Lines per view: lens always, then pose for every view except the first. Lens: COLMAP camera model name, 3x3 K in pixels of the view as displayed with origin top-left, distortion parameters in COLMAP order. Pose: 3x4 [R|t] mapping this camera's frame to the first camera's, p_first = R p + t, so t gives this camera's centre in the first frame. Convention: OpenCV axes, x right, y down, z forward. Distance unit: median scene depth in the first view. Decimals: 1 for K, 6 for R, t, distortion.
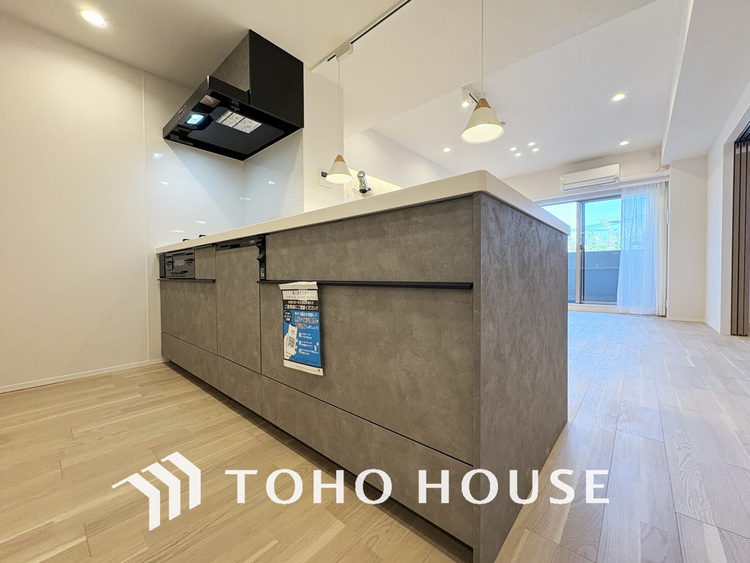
lens RADIAL K [[301.2, 0, 376.7], [0, 301.2, 281.8], [0, 0, 1]] dist [0.001116, 0.000180]
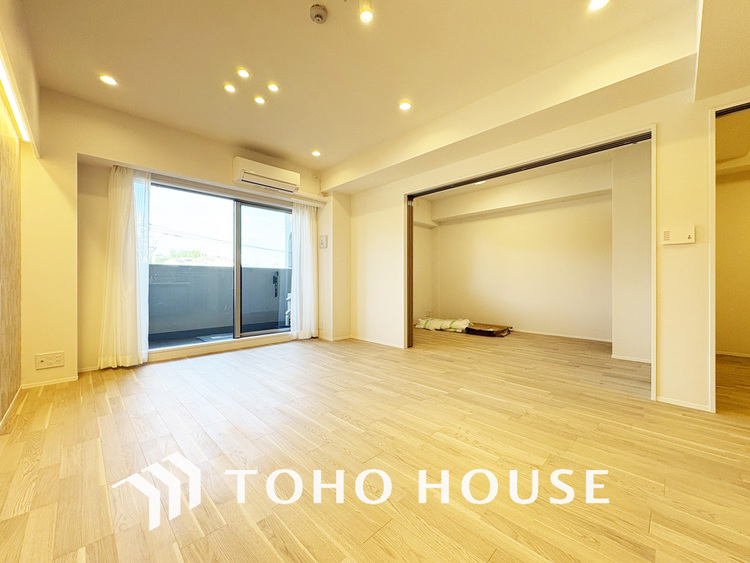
lens RADIAL K [[301.2, 0, 376.7], [0, 301.2, 281.8], [0, 0, 1]] dist [0.001116, 0.000180]
pose [[0.068601, 0.005987, 0.997626, -0.259466], [0.017086, 0.999828, -0.007175, -0.270220], [-0.997498, 0.017537, 0.068487, 3.068480]]
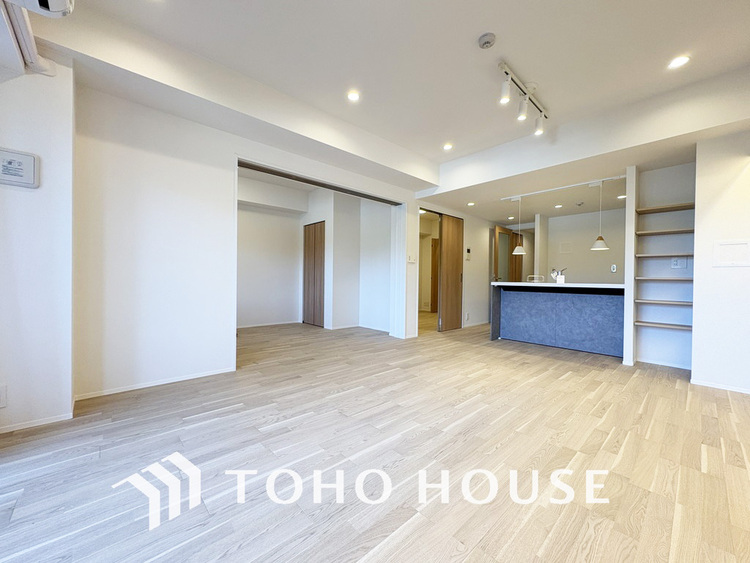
lens RADIAL K [[301.2, 0, 376.7], [0, 301.2, 281.8], [0, 0, 1]] dist [0.001116, 0.000180]
pose [[-0.995054, -0.008359, 0.098984, 1.791780], [-0.005972, 0.999685, 0.024386, -0.328277], [-0.099157, 0.023674, -0.994790, 5.354316]]
